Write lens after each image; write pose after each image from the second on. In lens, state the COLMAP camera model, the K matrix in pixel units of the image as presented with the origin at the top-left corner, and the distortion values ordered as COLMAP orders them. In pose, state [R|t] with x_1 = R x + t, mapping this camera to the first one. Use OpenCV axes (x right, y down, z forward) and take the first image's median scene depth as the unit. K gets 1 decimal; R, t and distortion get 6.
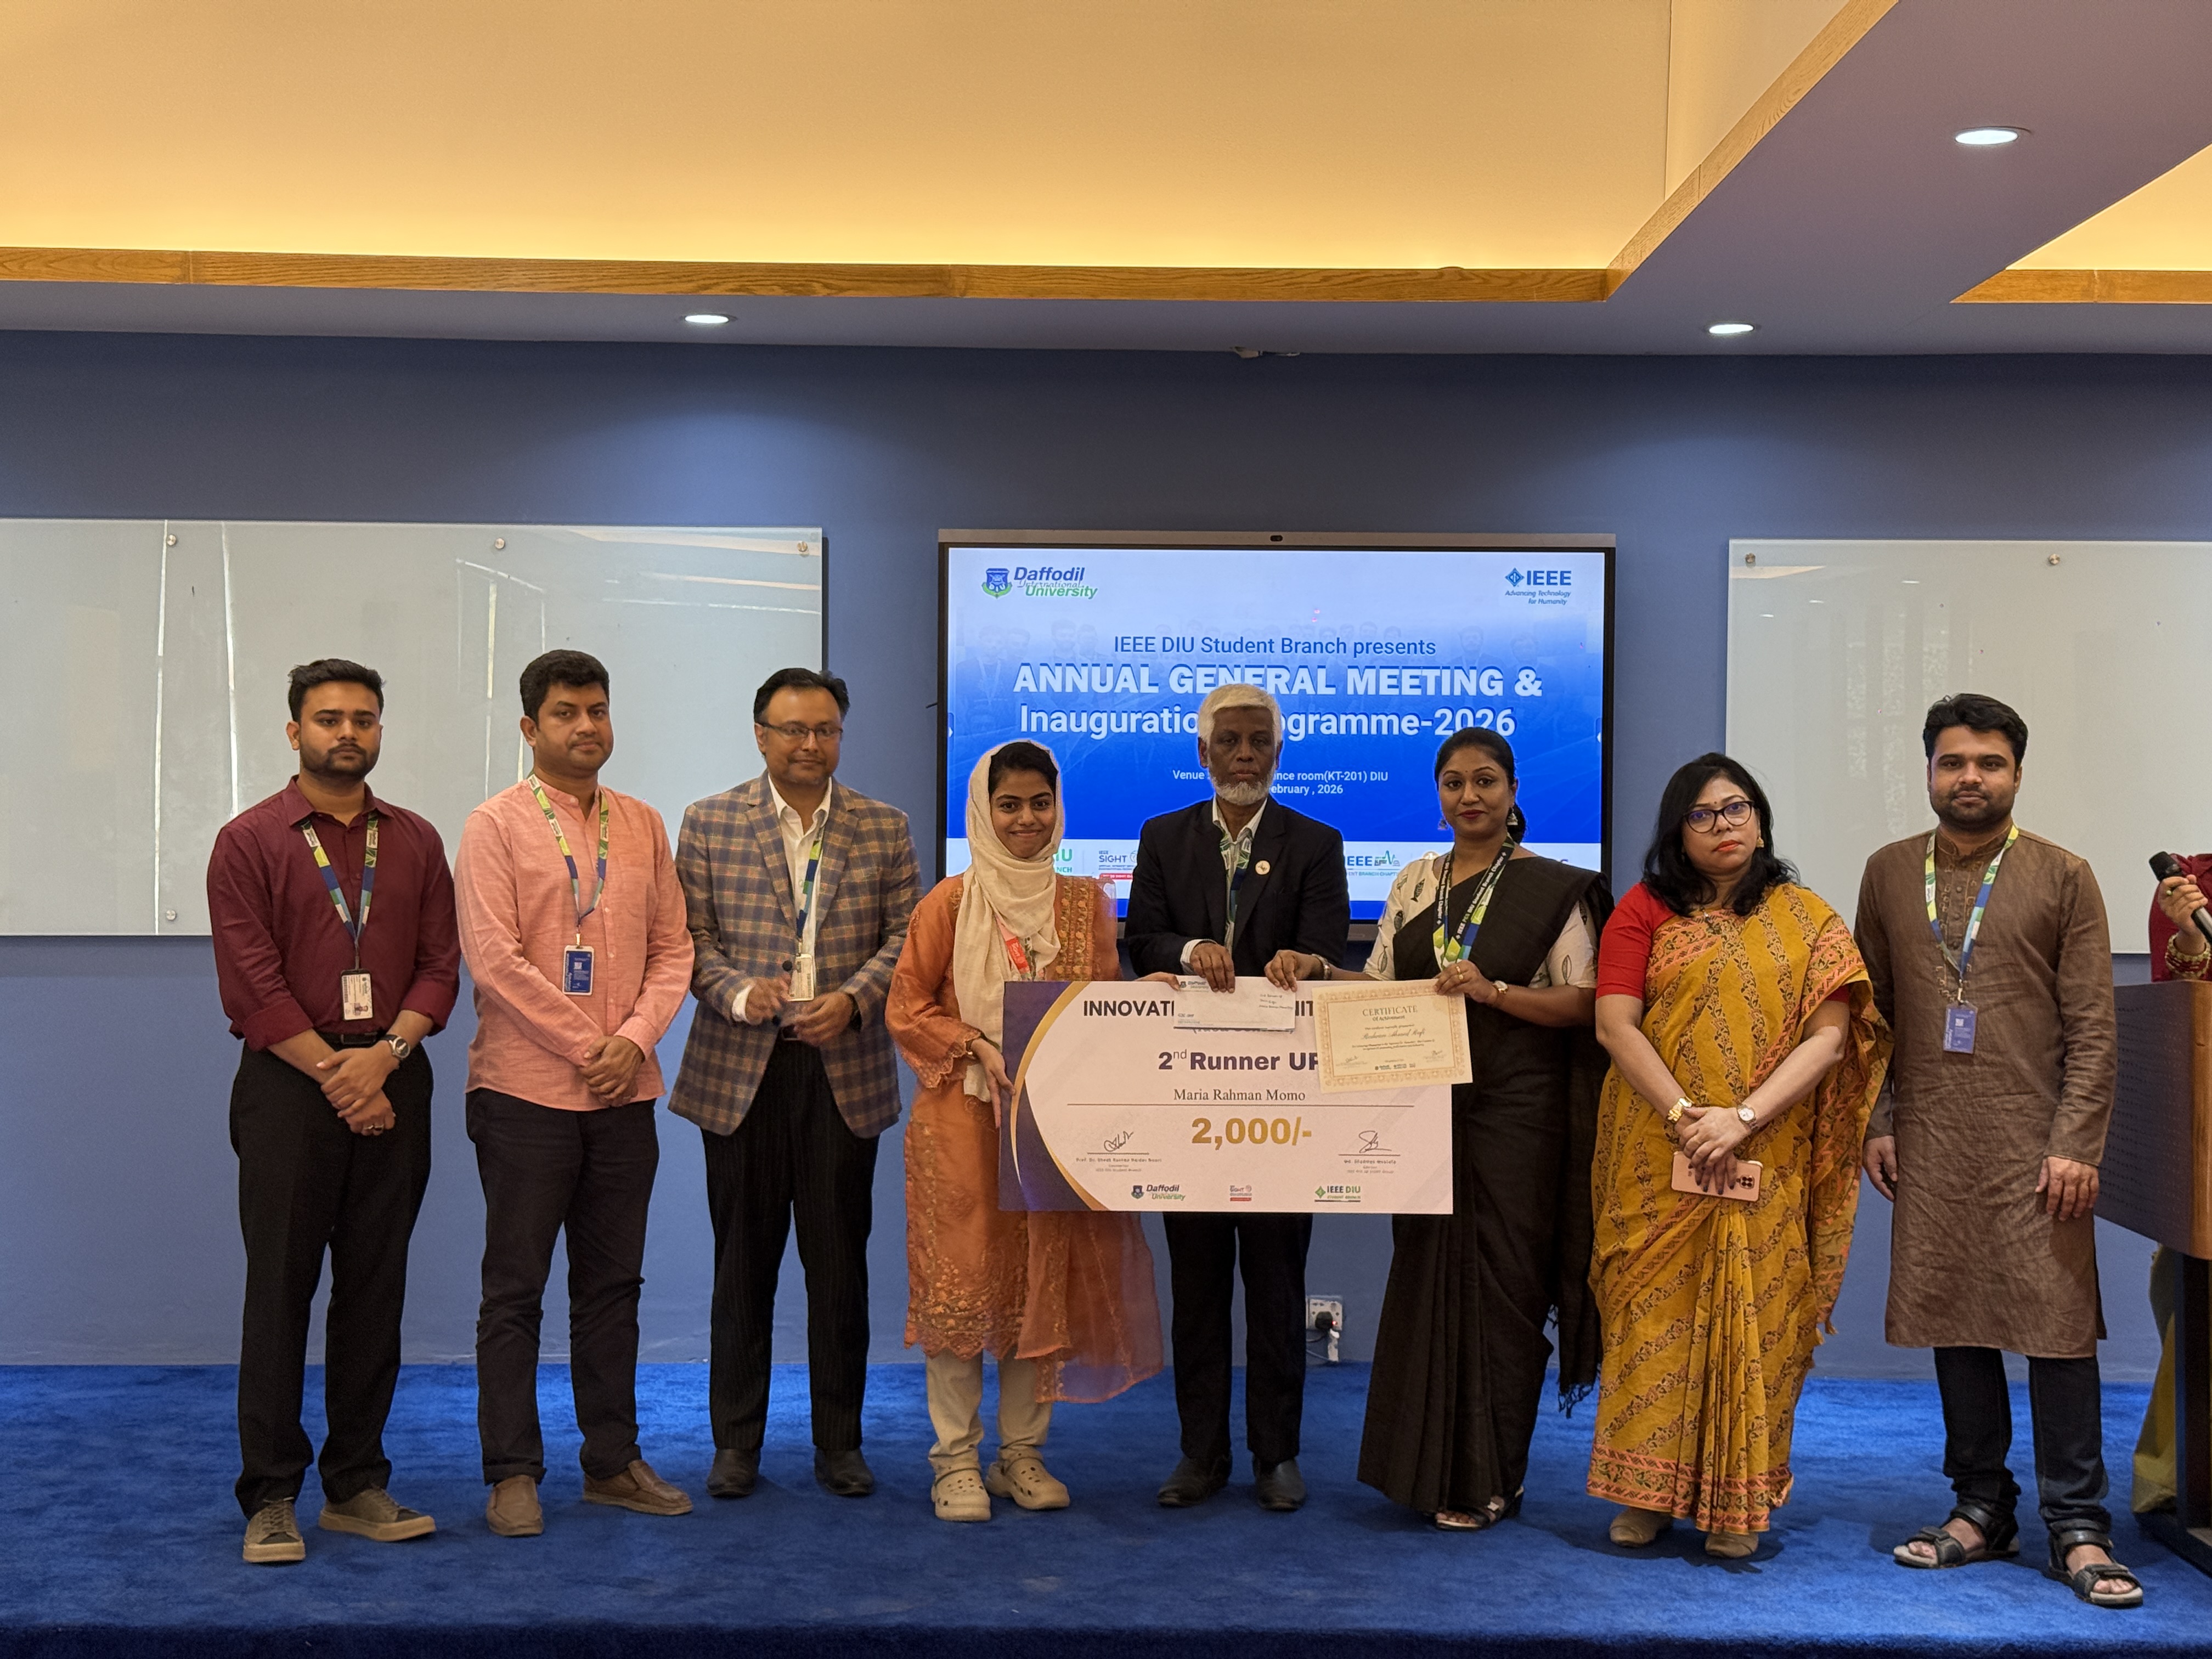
lens RADIAL K [[3119.8, 0, 1104.2], [0, 3119.8, 834.5], [0, 0, 1]] dist [0.134880, 0.000000]
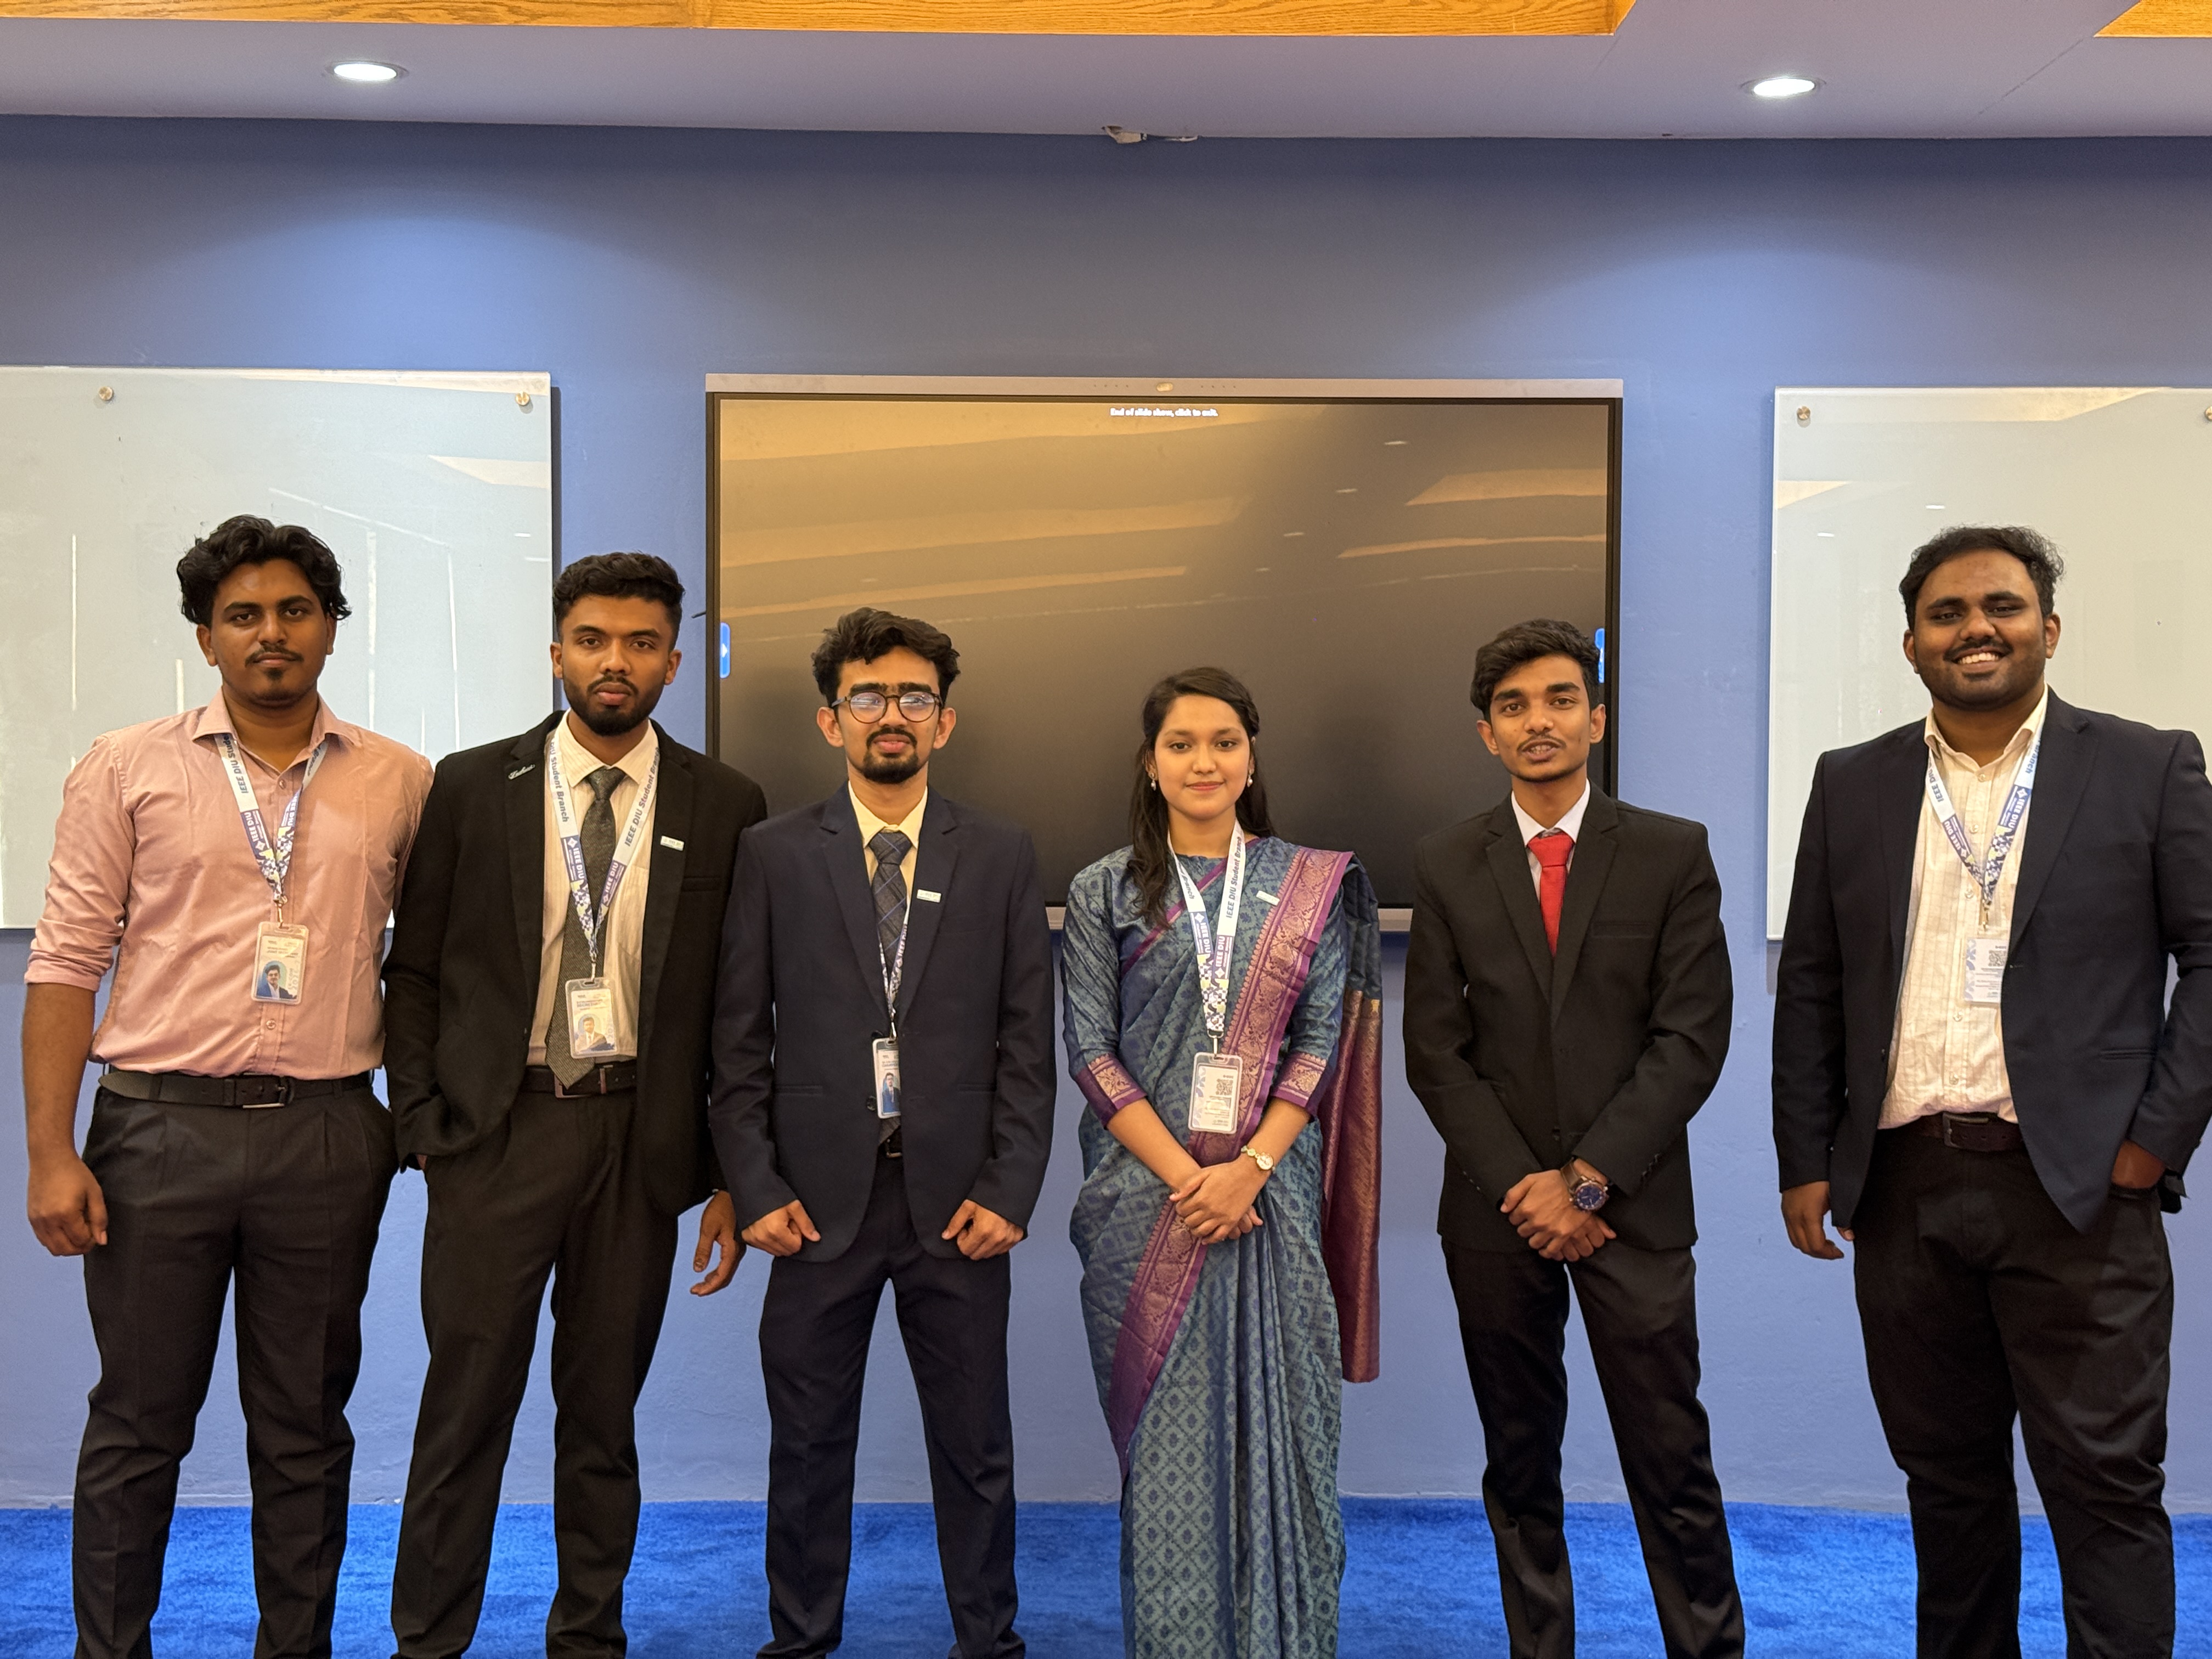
lens RADIAL K [[3119.8, 0, 1093.7], [0, 3119.8, 814.3], [0, 0, 1]] dist [0.134880, 0.000000]
pose [[0.999964, -0.004975, 0.006931, 0.024143], [0.004951, 0.999981, 0.003570, 0.003601], [-0.006949, -0.003535, 0.999970, 0.232816]]
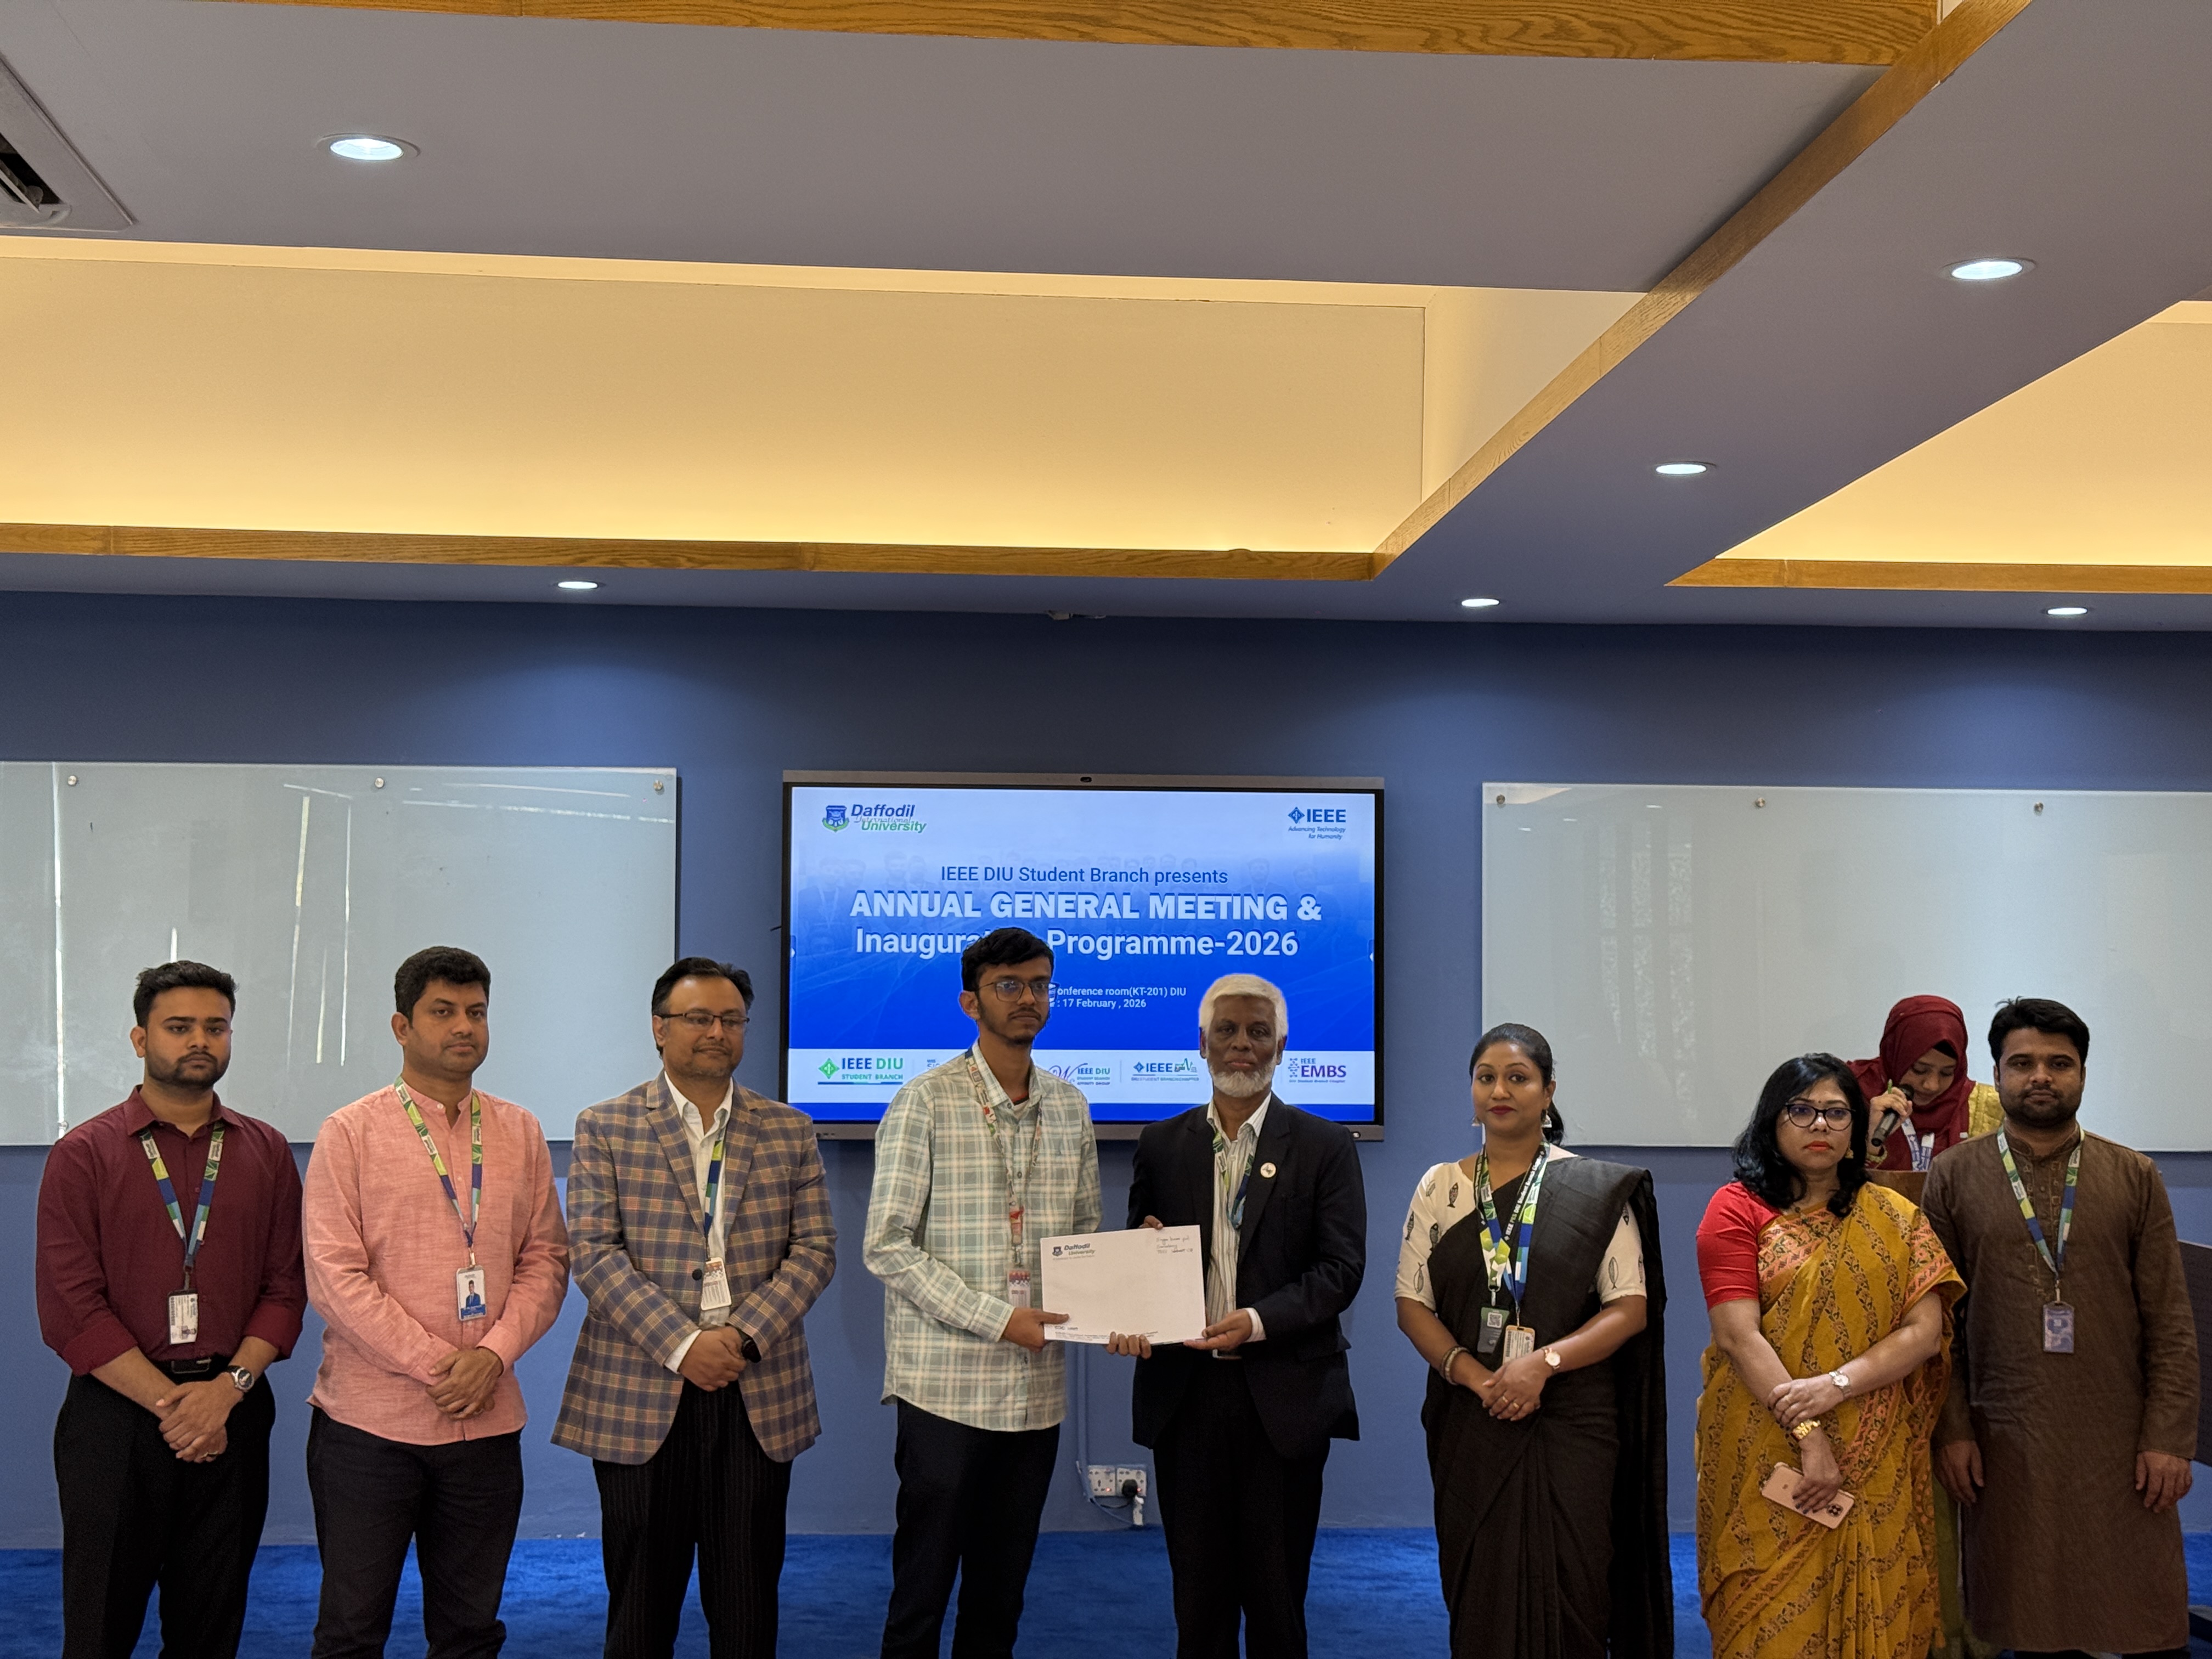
lens RADIAL K [[3119.8, 0, 1119.4], [0, 3119.8, 823.3], [0, 0, 1]] dist [0.134880, 0.000000]
pose [[0.997088, 0.002167, 0.076228, -0.018404], [0.002996, 0.997711, -0.067557, -0.003321], [-0.076200, 0.067589, 0.994799, -0.115659]]
